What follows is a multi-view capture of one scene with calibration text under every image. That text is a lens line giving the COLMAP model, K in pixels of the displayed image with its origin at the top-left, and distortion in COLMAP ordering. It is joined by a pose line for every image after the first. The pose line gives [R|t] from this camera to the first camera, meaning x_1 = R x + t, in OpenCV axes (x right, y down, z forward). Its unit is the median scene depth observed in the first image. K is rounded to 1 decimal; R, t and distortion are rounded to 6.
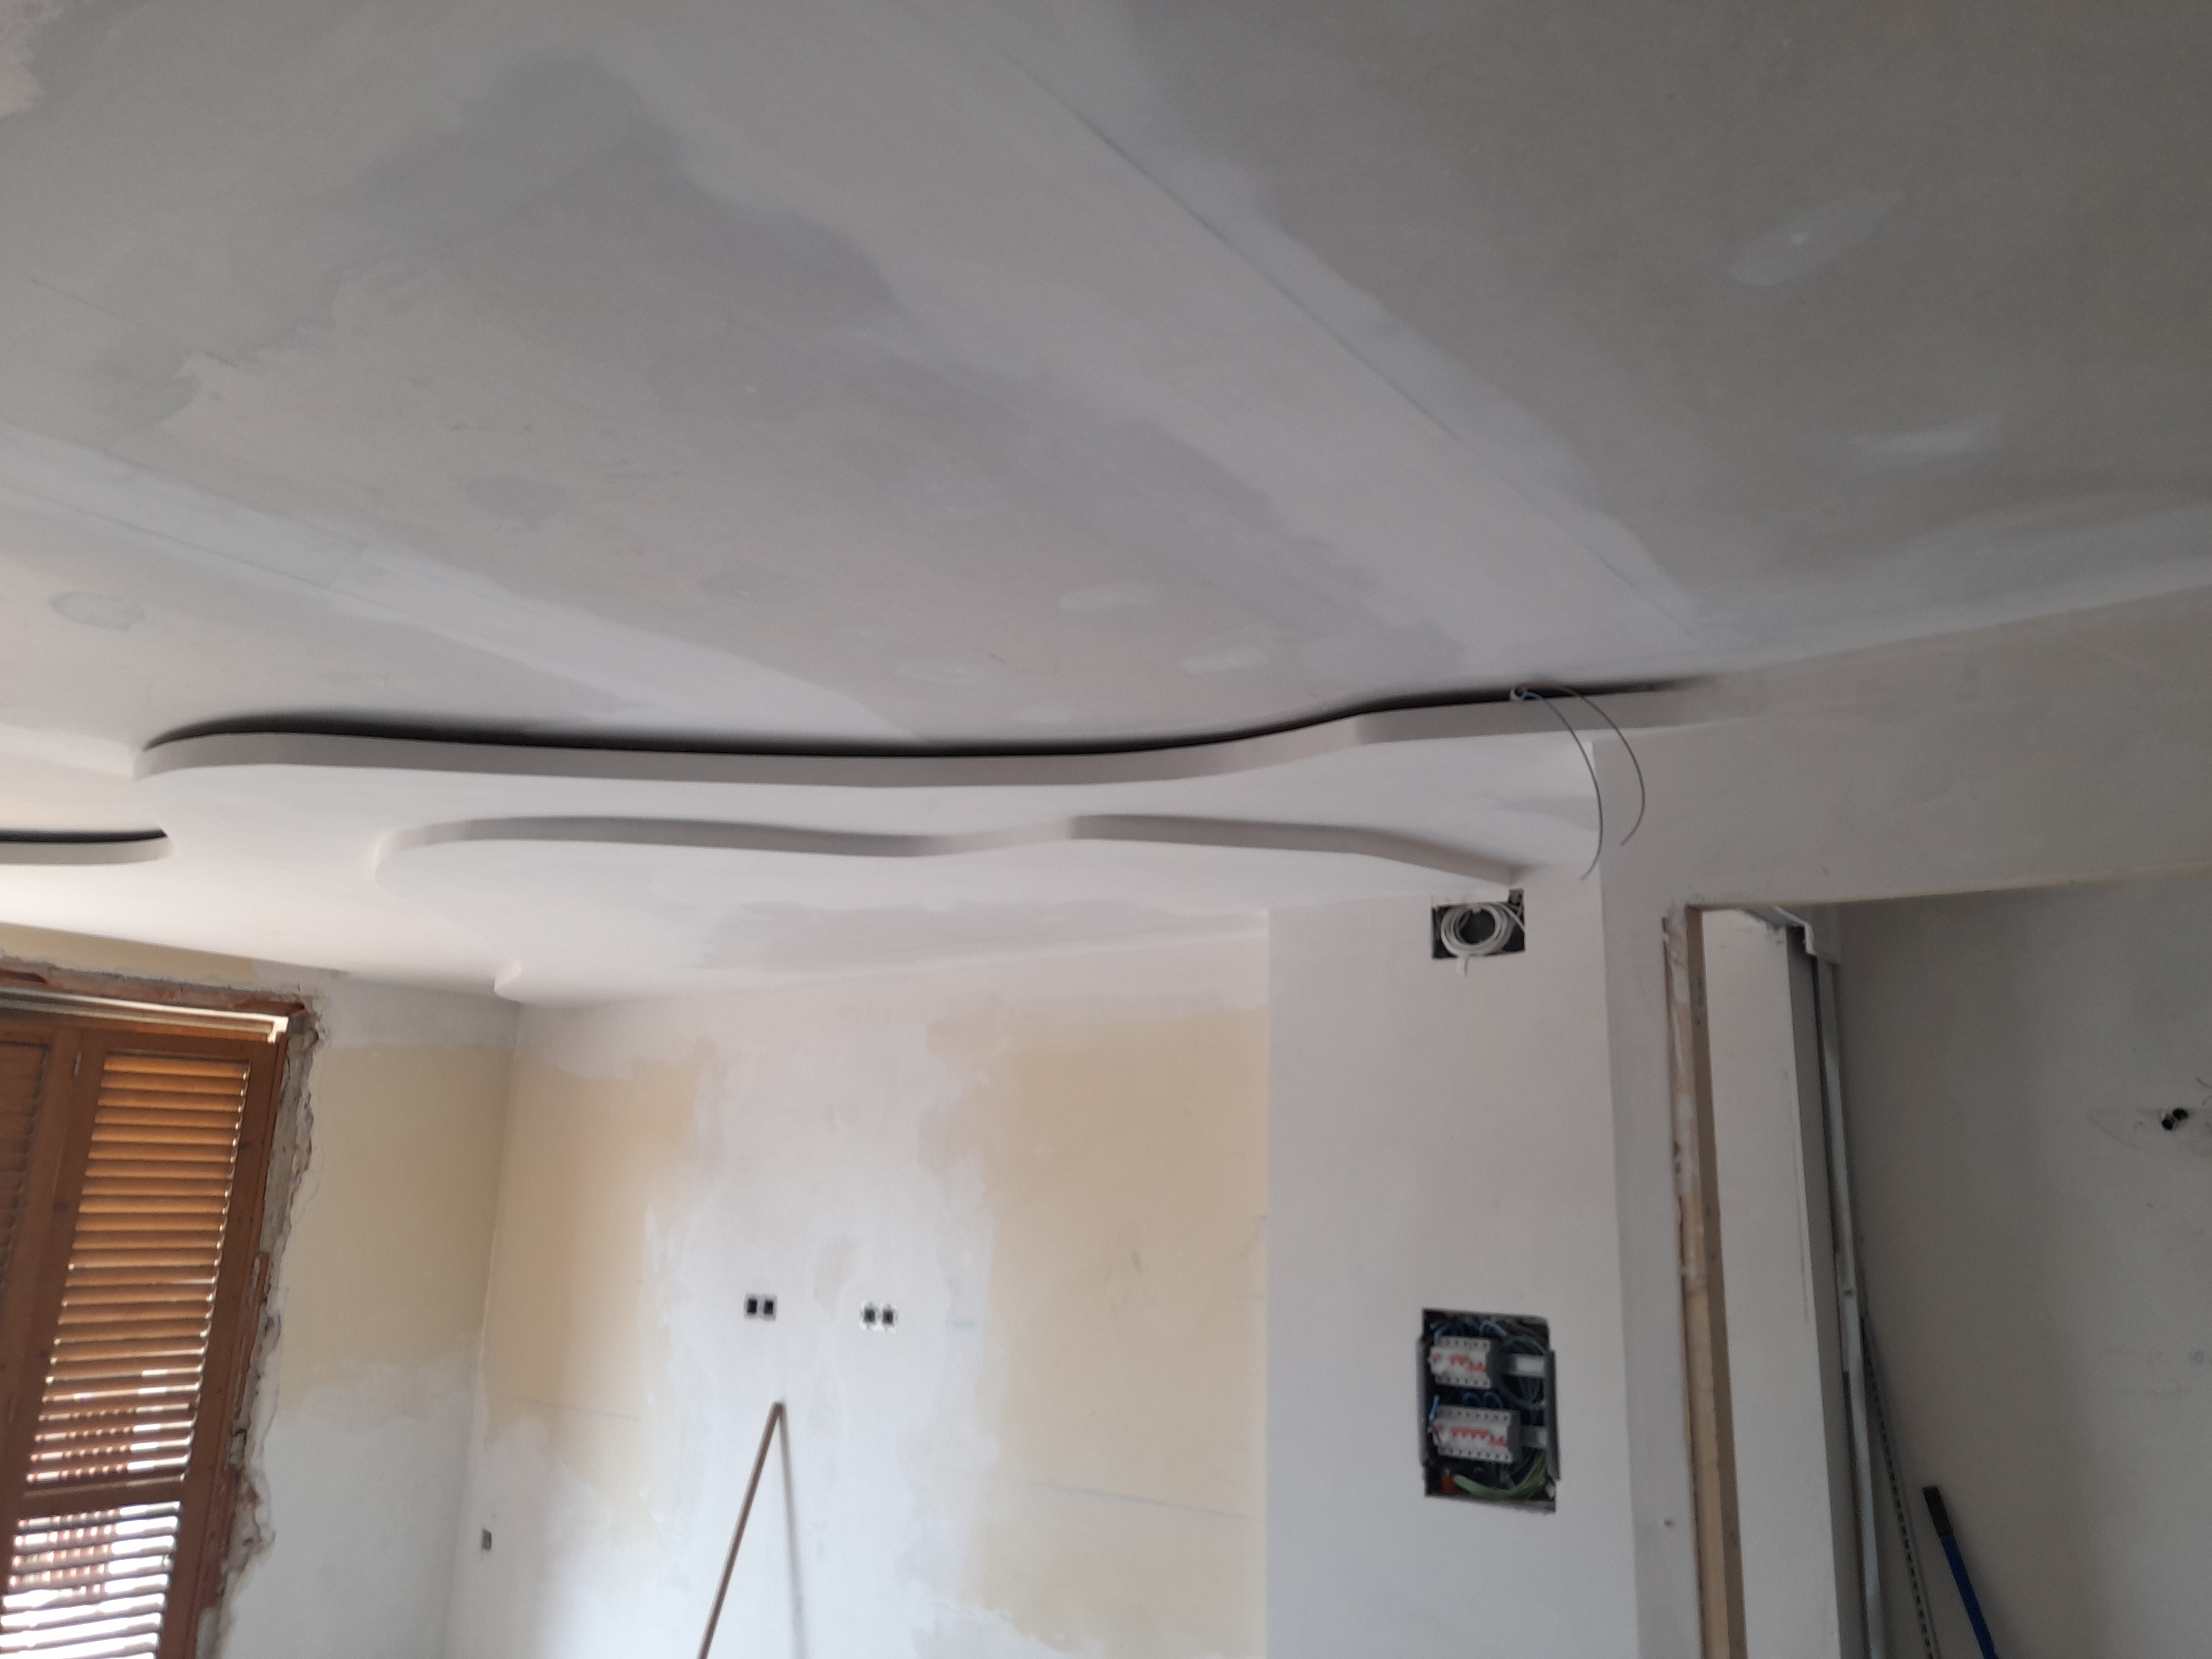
lens RADIAL K [[1623.1, 0, 1116.2], [0, 1623.1, 834.4], [0, 0, 1]] dist [0.077559, -0.066165]
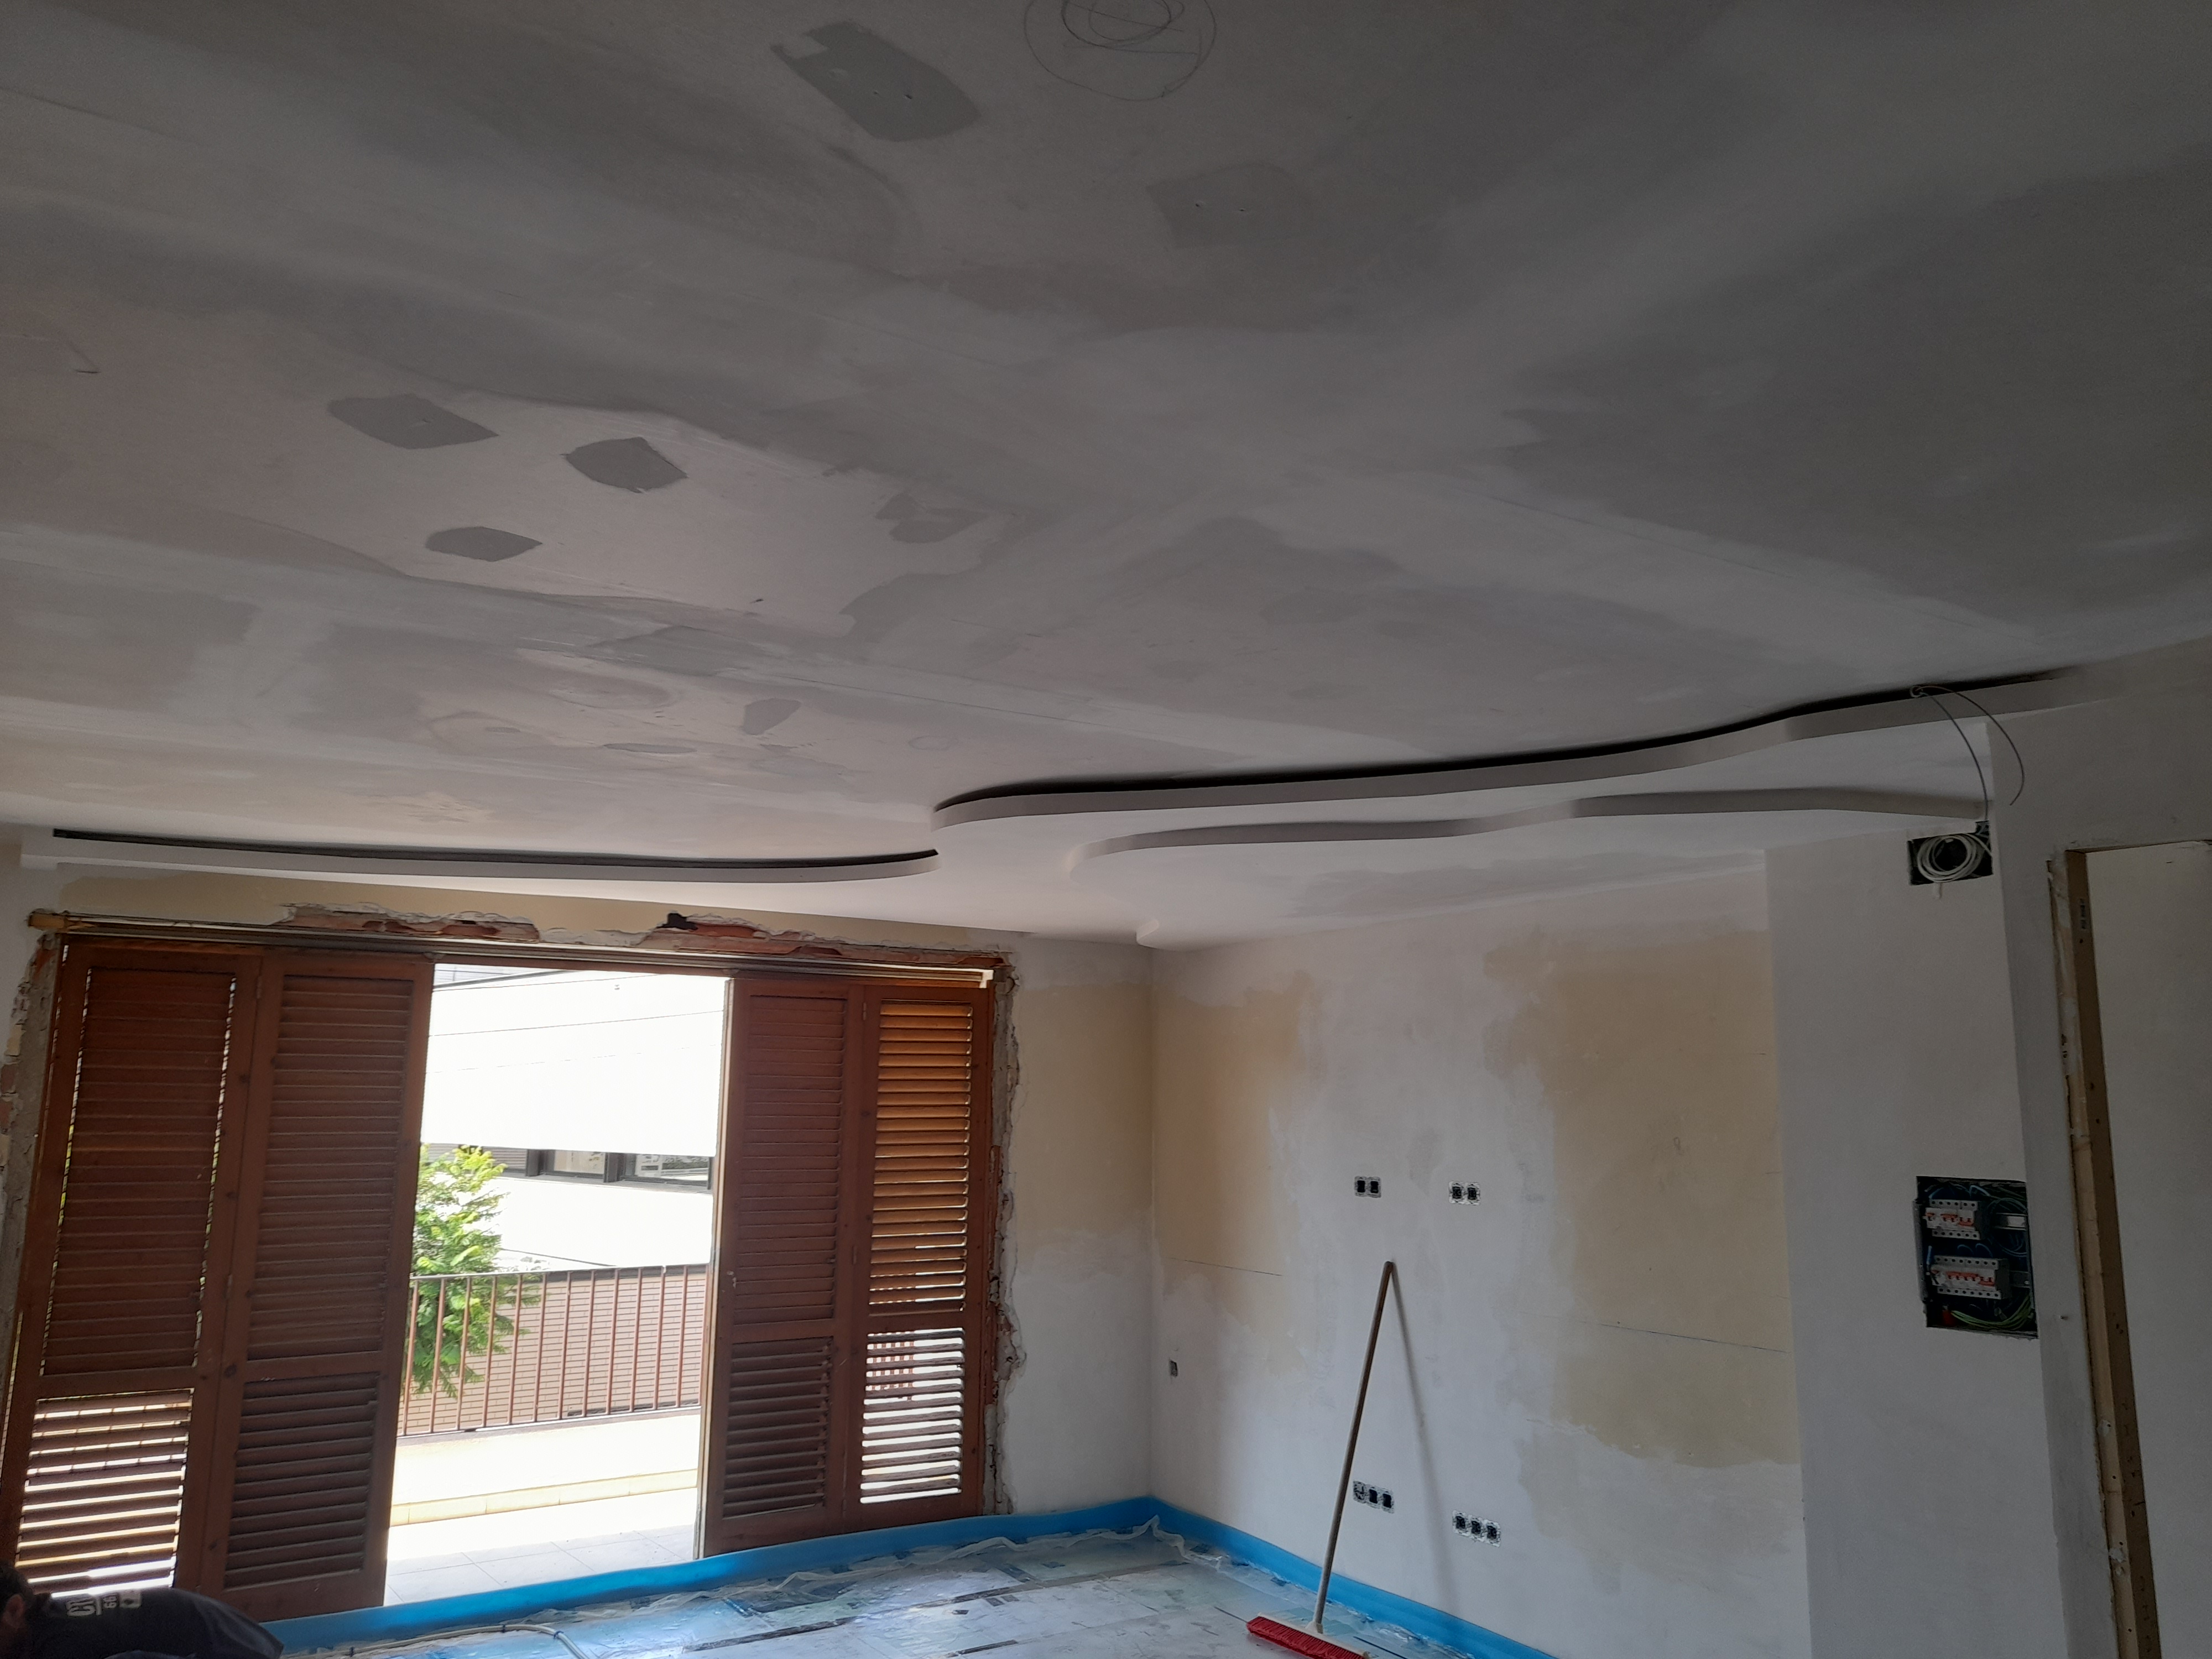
lens RADIAL K [[1652.3, 0, 1139.0], [0, 1652.3, 827.9], [0, 0, 1]] dist [0.059124, -0.065339]
pose [[0.944032, -0.076044, -0.320970, 0.041674], [0.092811, 0.994987, 0.037244, -0.042924], [0.316529, -0.064949, 0.946357, -0.219651]]
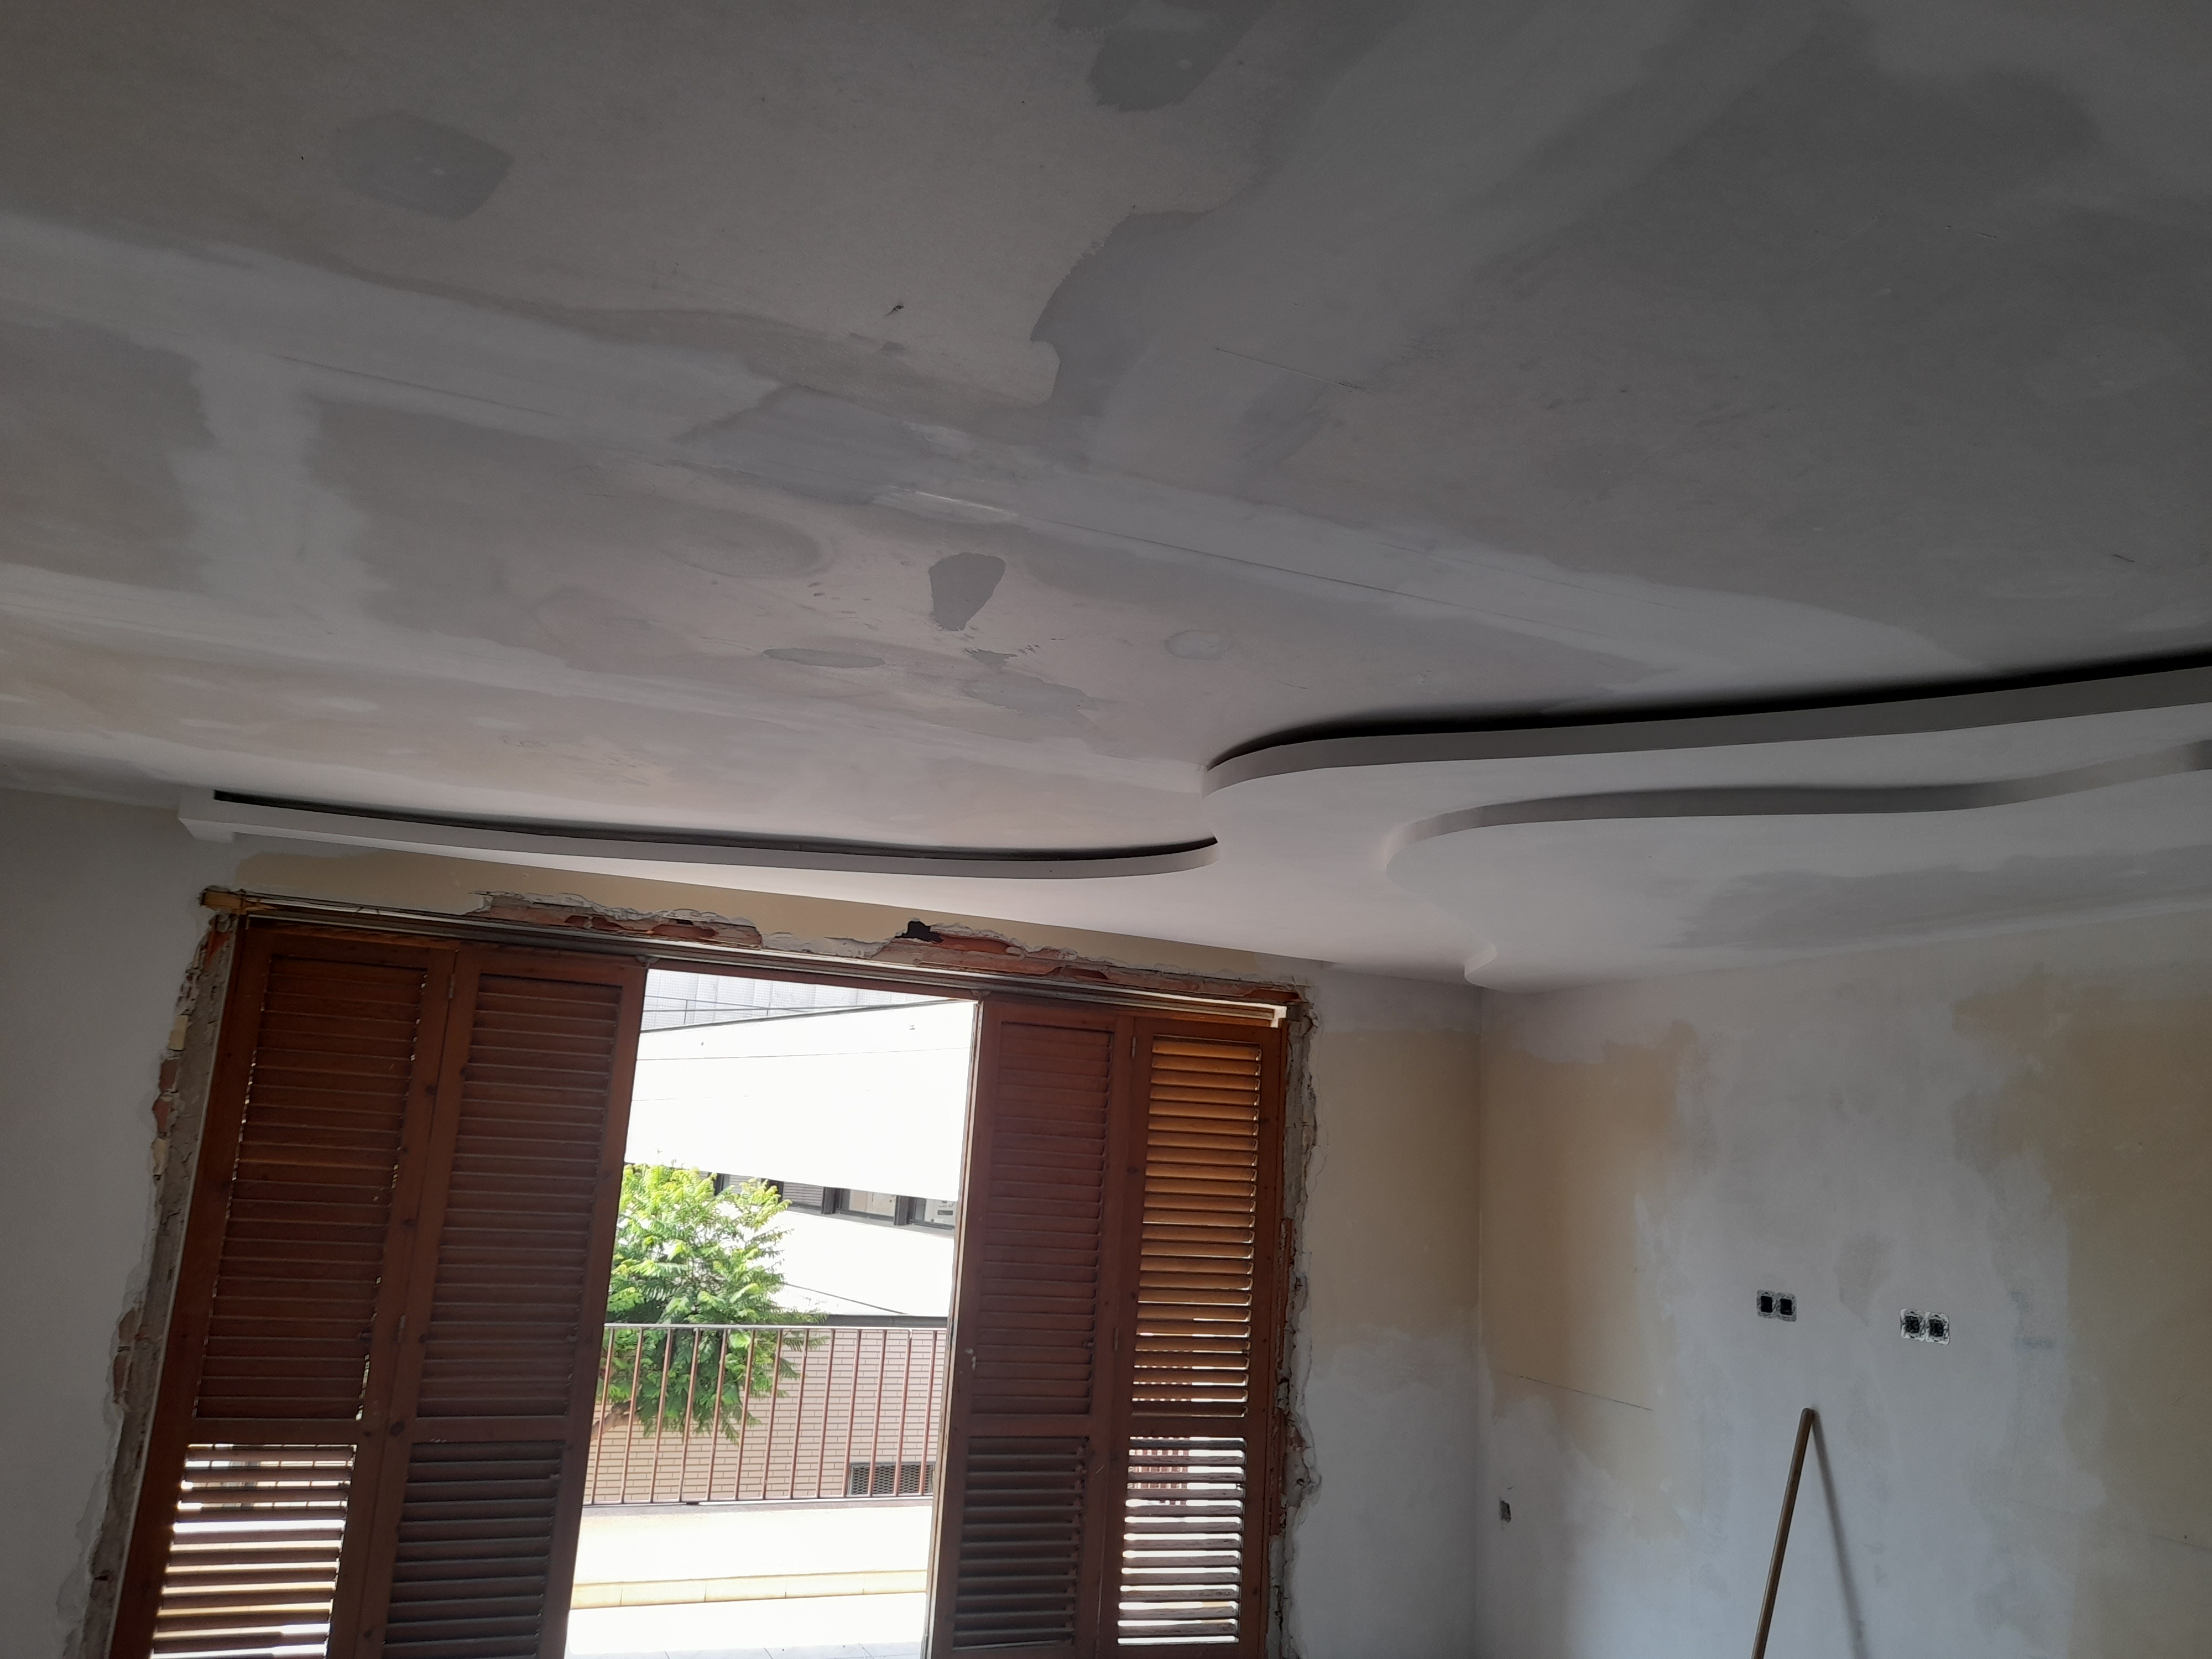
lens RADIAL K [[1646.1, 0, 1106.0], [0, 1646.1, 829.5], [0, 0, 1]] dist [0.063265, -0.080599]
pose [[0.861729, -0.074895, -0.501811, -0.050137], [0.077088, 0.996889, -0.016406, 0.002879], [0.501479, -0.024546, 0.864822, -0.009073]]
